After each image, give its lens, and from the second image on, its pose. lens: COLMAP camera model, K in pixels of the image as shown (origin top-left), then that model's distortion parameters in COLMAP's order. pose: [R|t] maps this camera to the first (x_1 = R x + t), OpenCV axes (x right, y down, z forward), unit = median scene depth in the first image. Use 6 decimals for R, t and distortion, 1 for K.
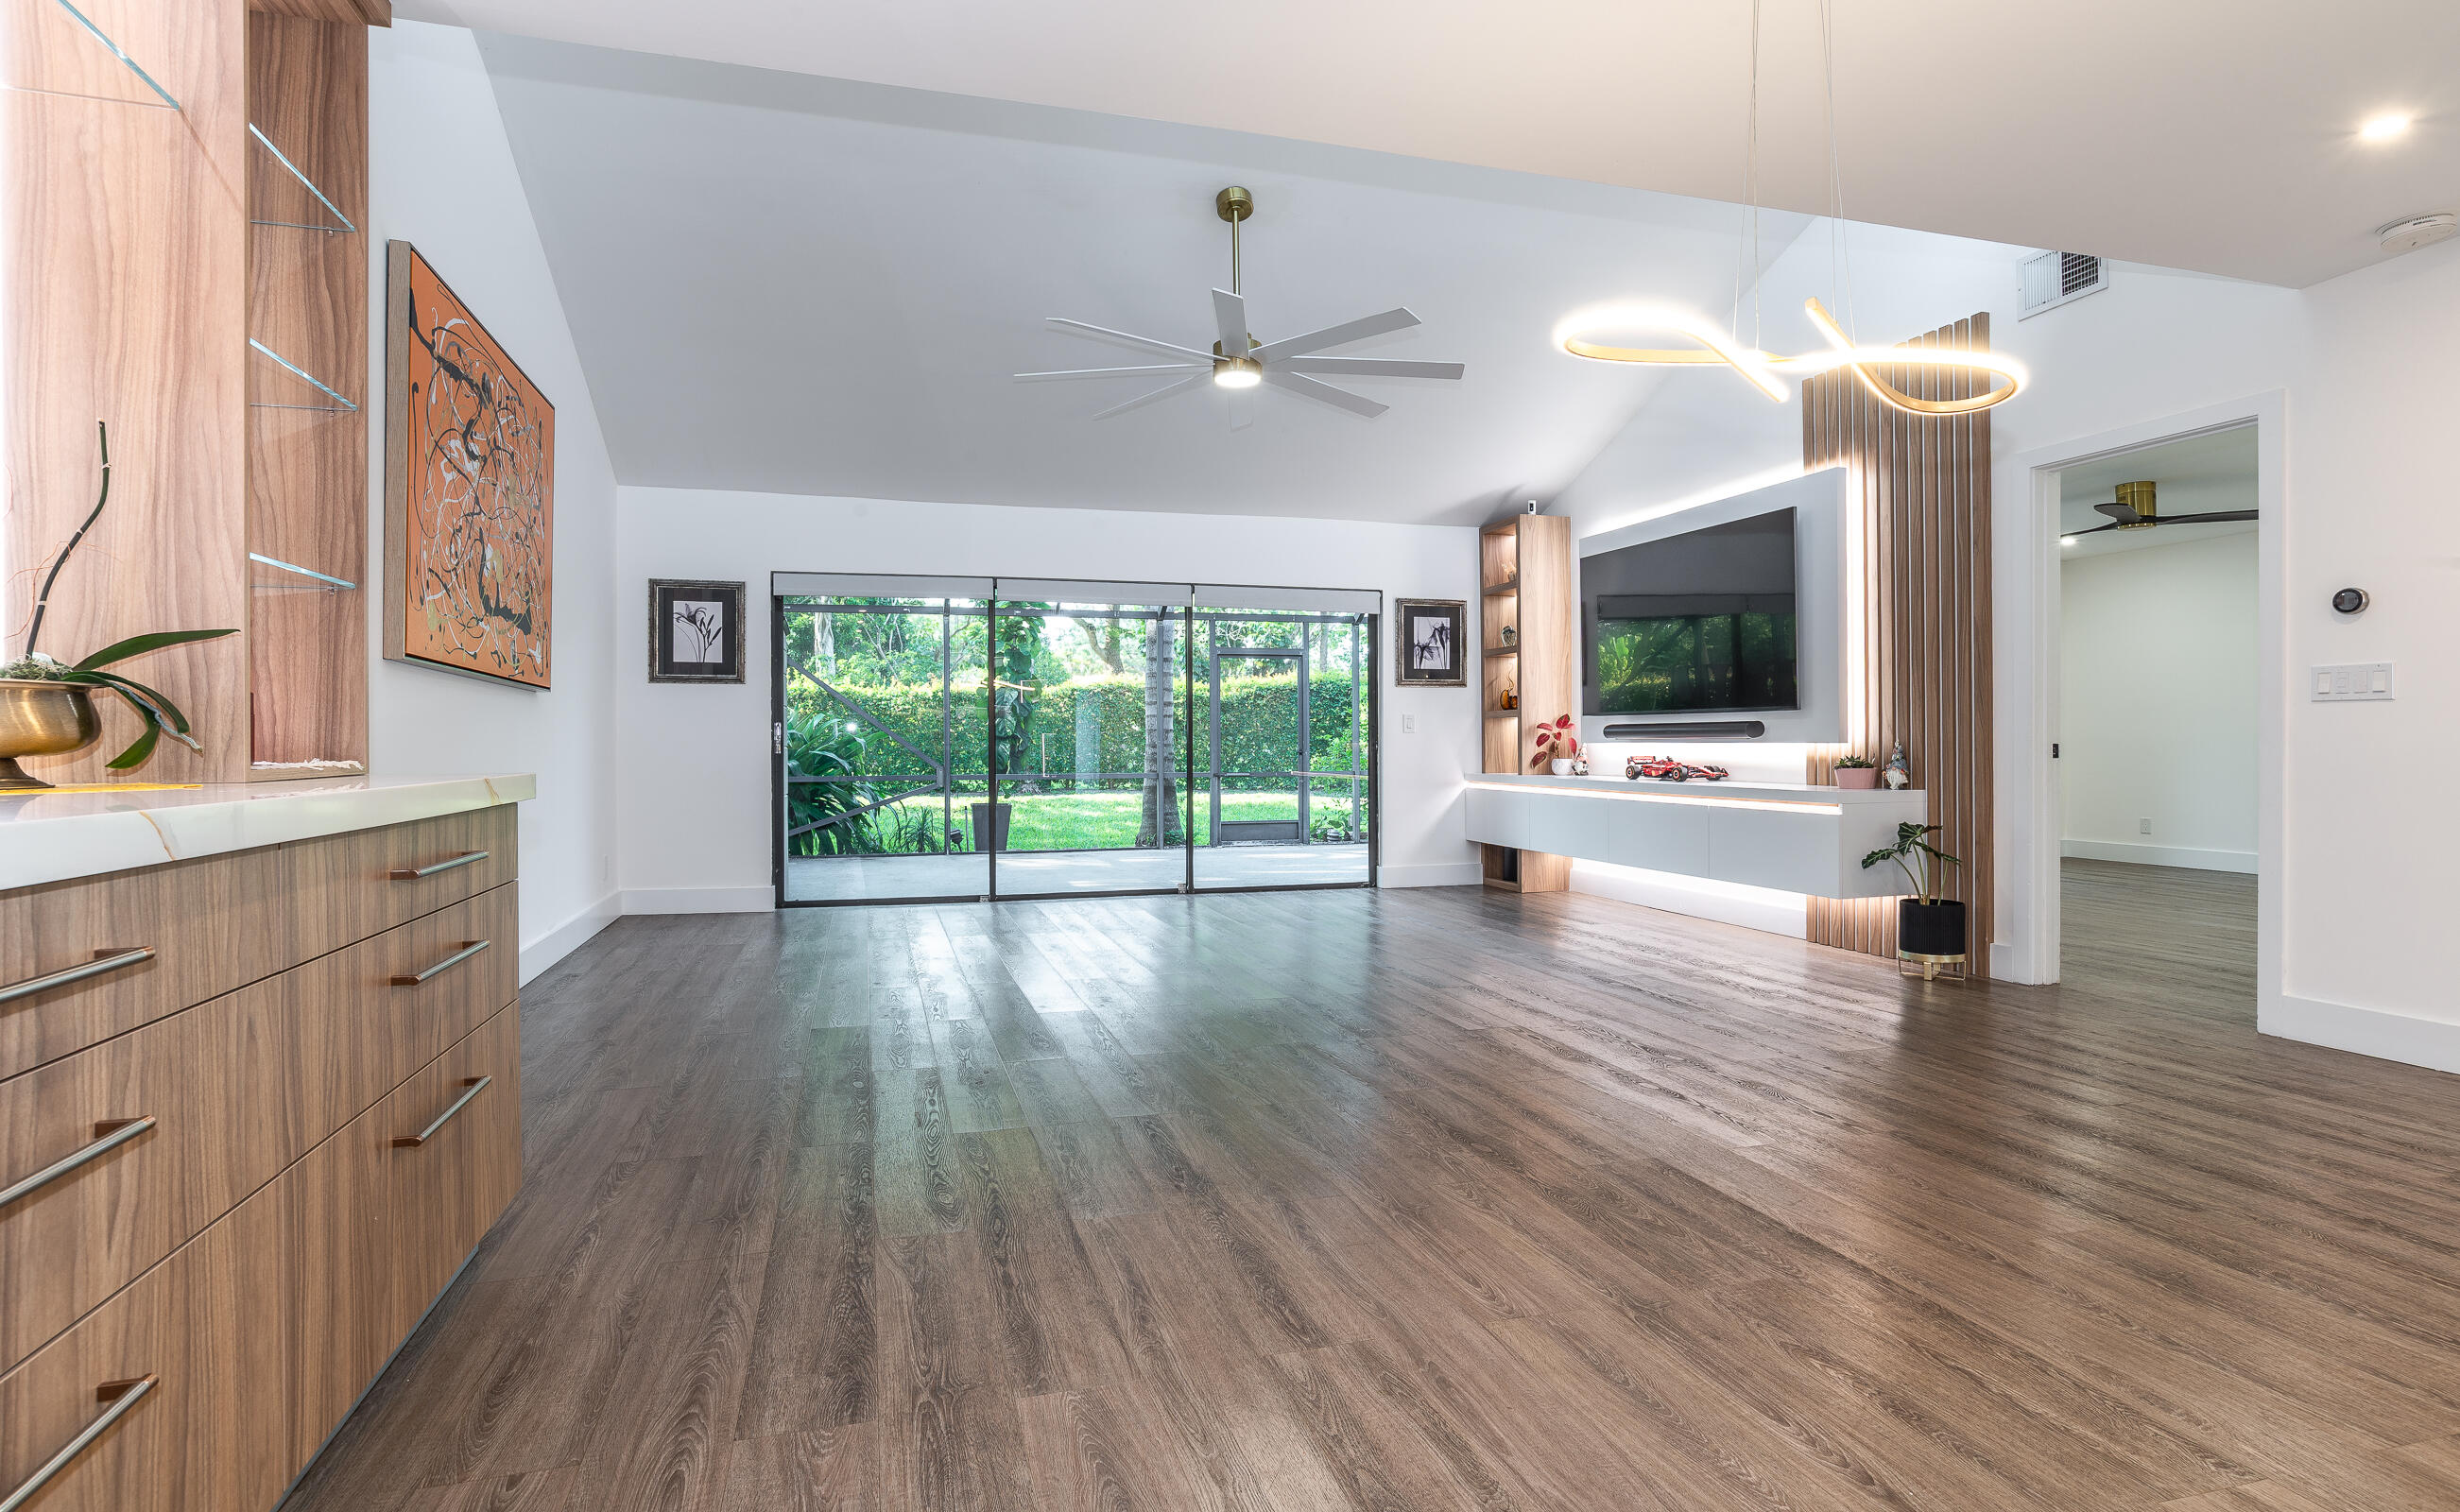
lens RADIAL K [[1220.1, 0, 1222.2], [0, 1220.1, 749.2], [0, 0, 1]] dist [-0.036218, 0.018687]
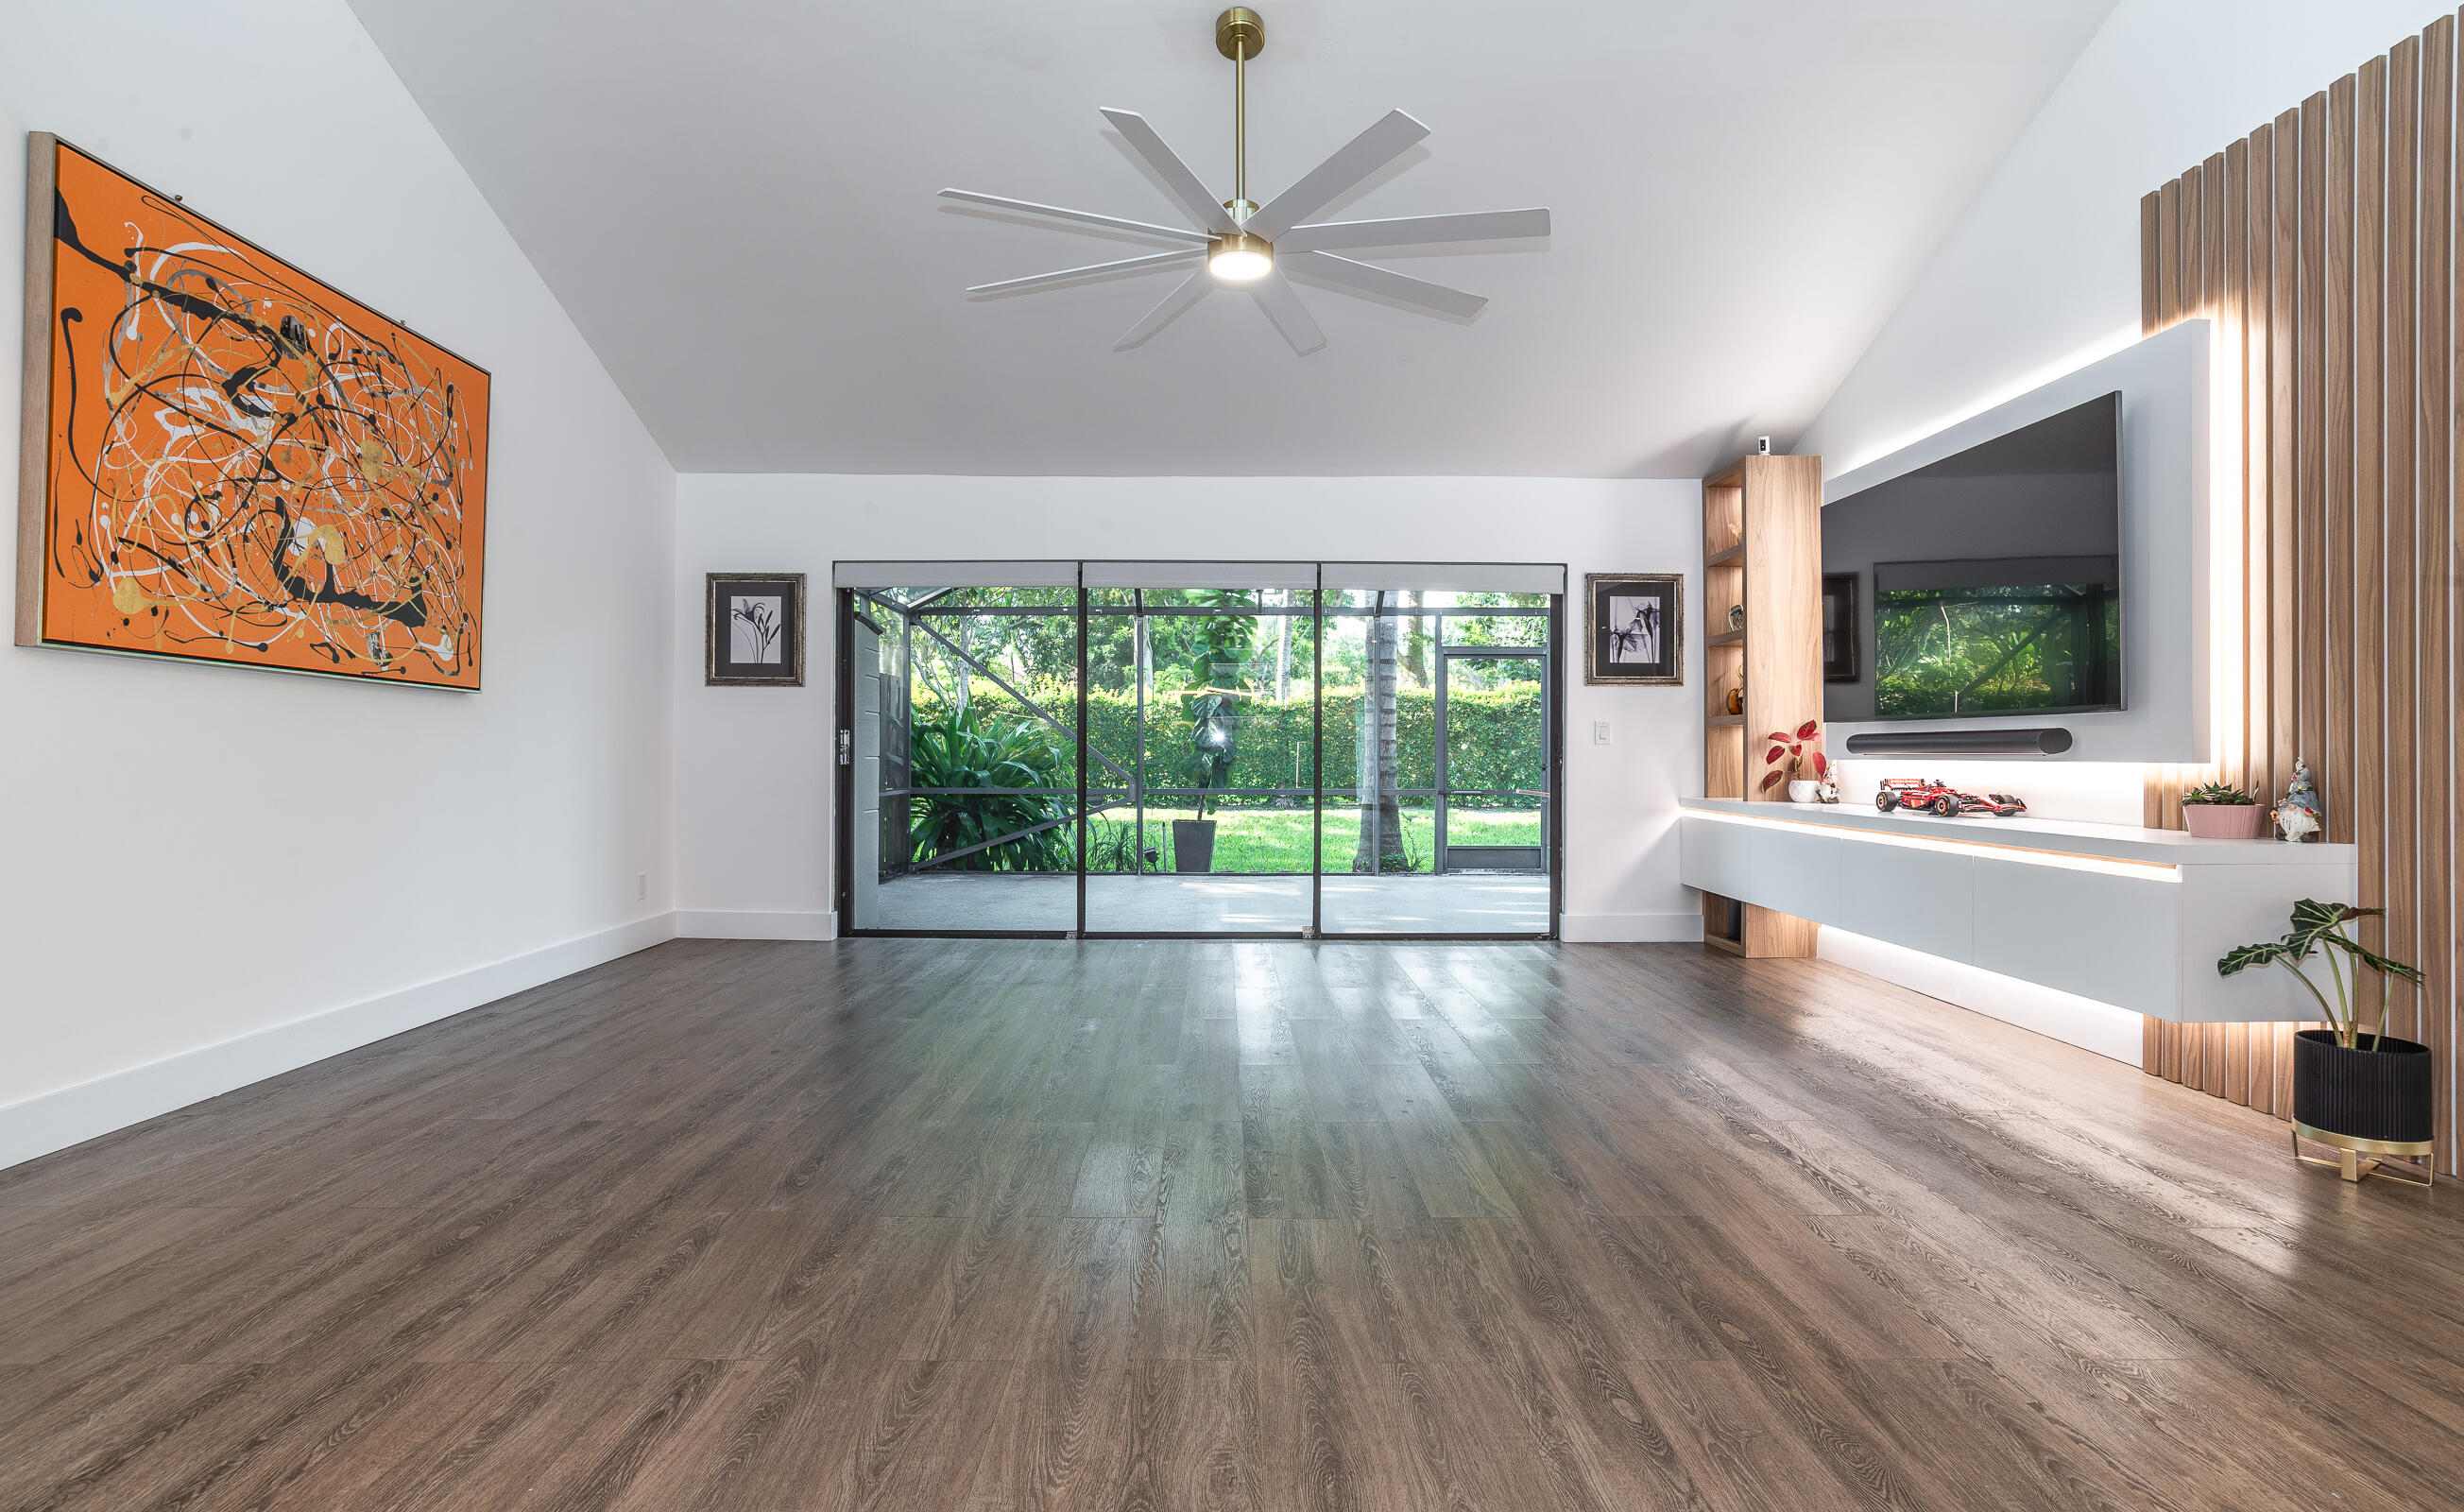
lens RADIAL K [[1222.3, 0, 1236.6], [0, 1222.3, 749.6], [0, 0, 1]] dist [-0.036218, 0.018687]
pose [[0.963436, 0.005810, -0.267874, 0.159621], [-0.008298, 0.999932, -0.008156, -0.002407], [0.267809, 0.010080, 0.963419, 0.216150]]
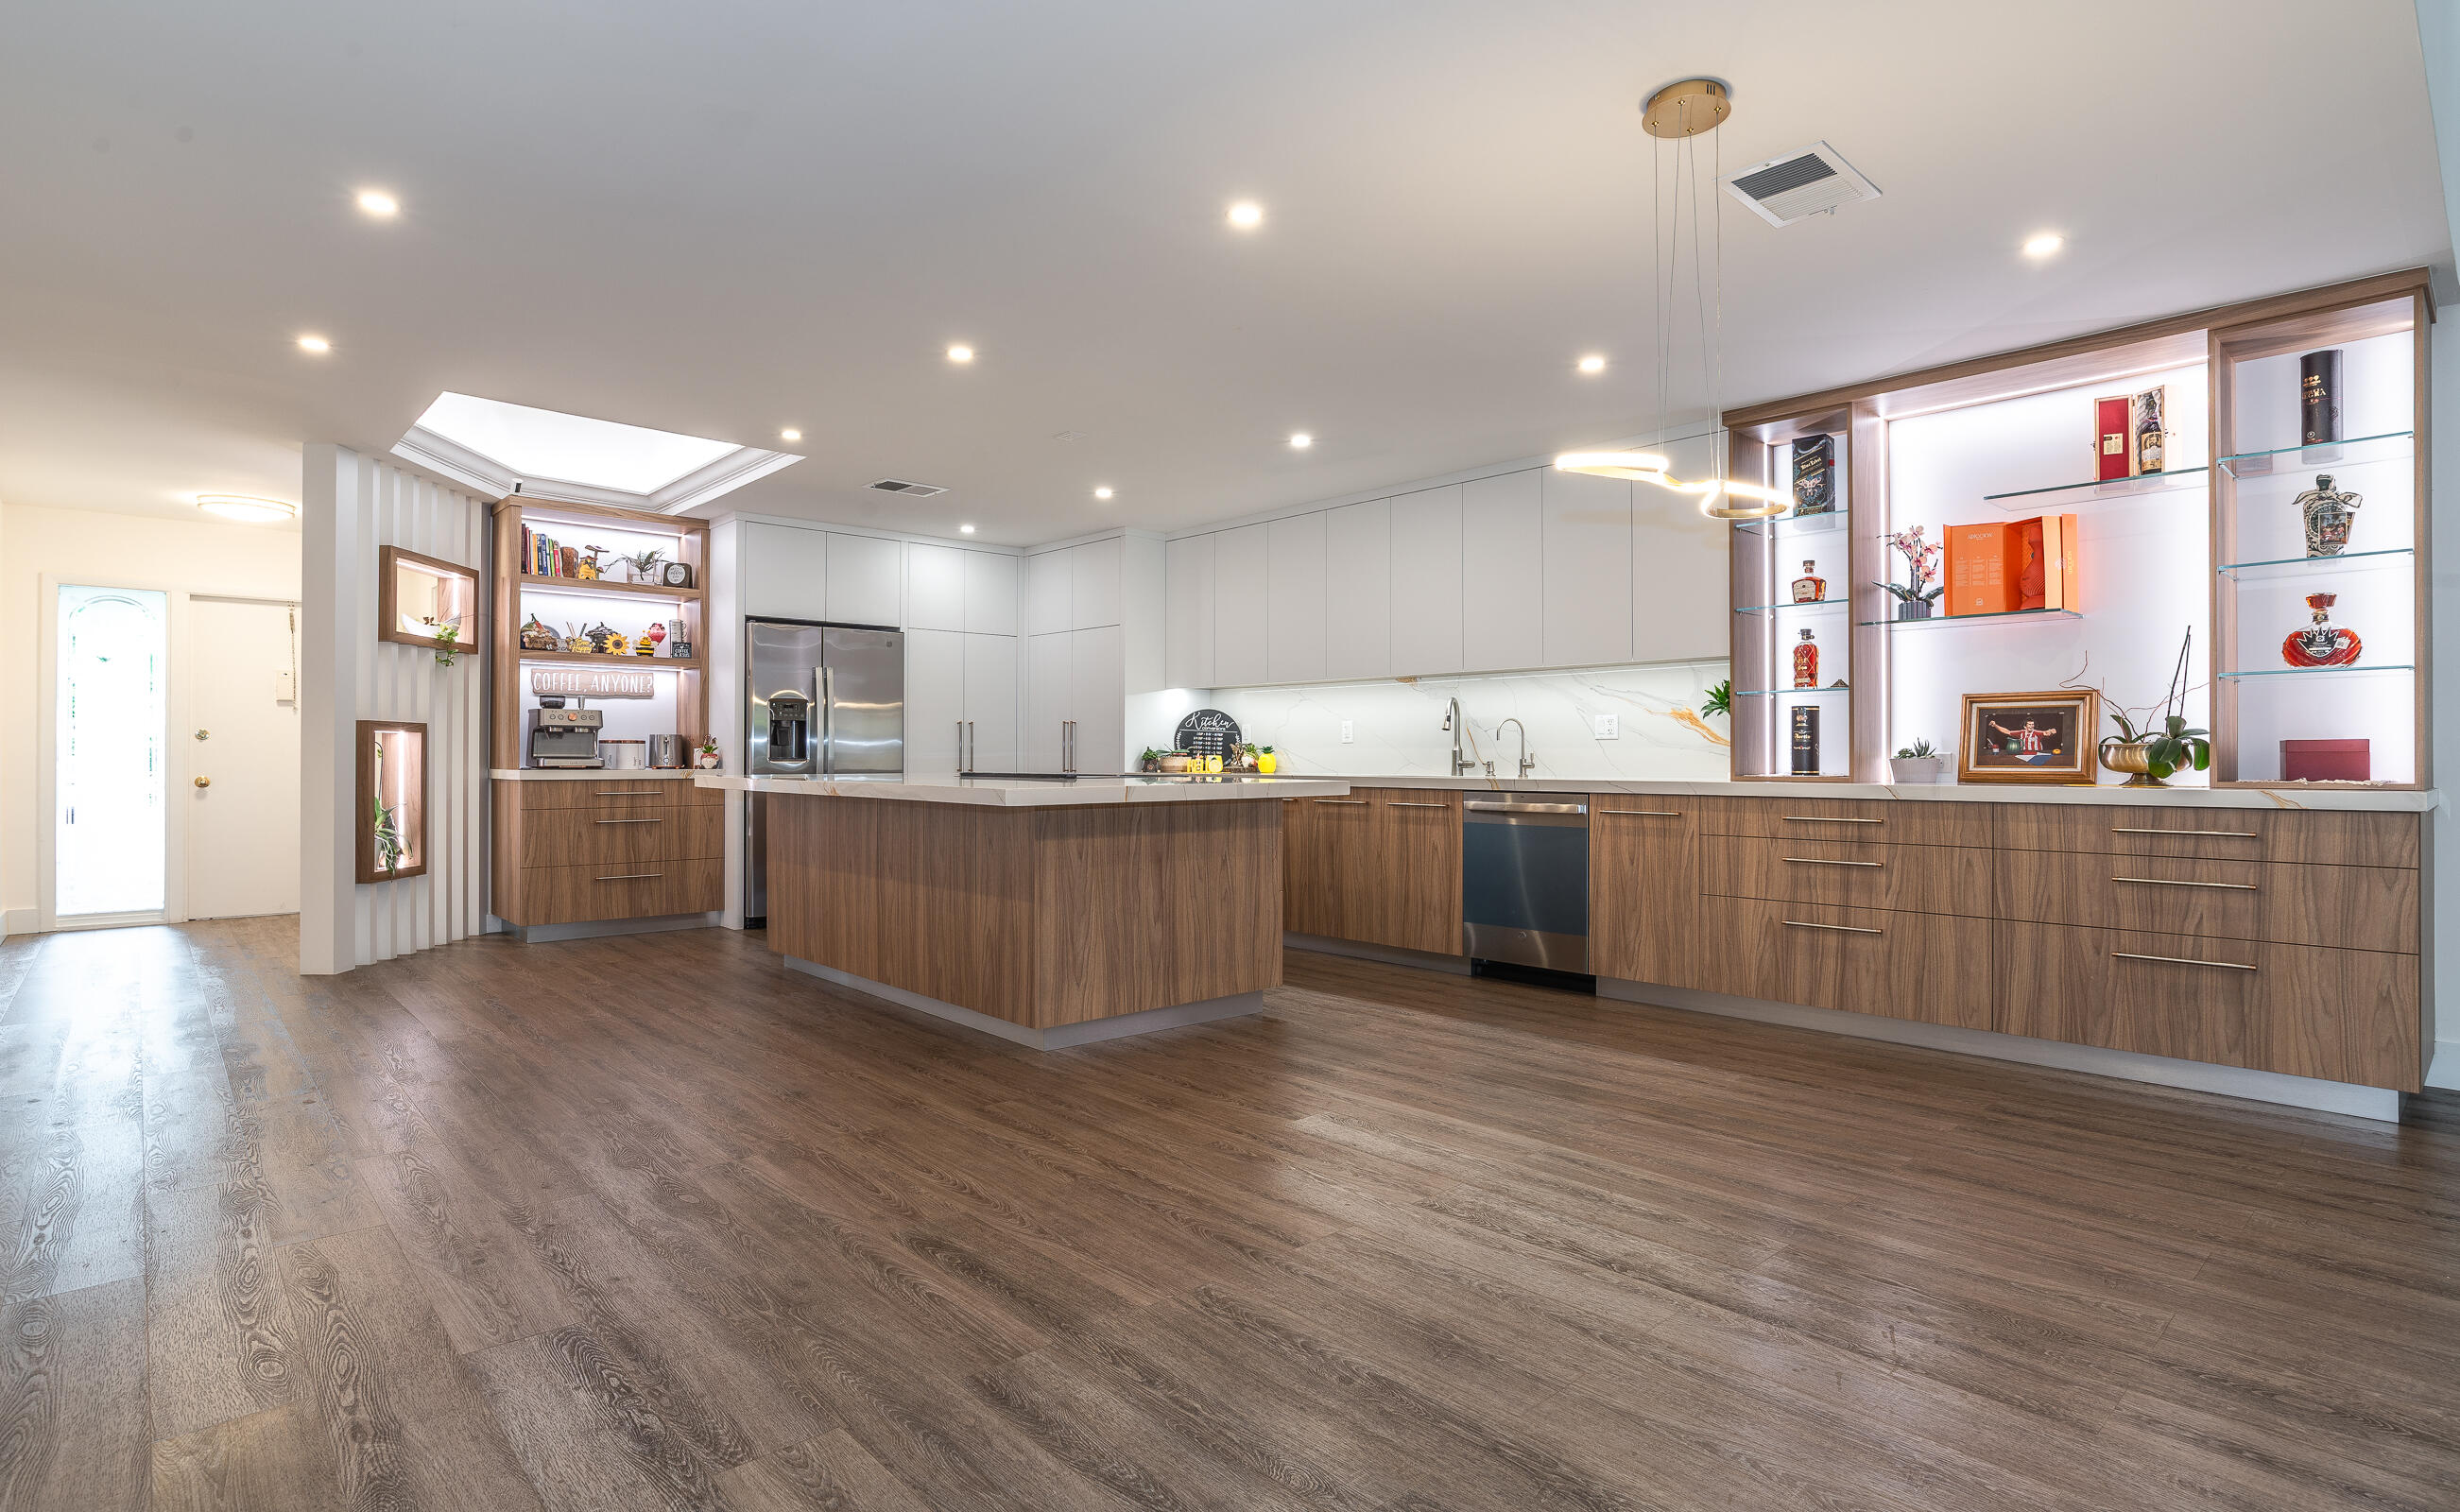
lens RADIAL K [[1220.1, 0, 1212.6], [0, 1220.1, 758.4], [0, 0, 1]] dist [-0.036218, 0.018687]
pose [[-0.899498, 0.002470, -0.436917, 0.425418], [-0.001723, 0.999956, 0.009200, -0.010668], [0.436921, 0.009028, -0.899455, 0.549054]]
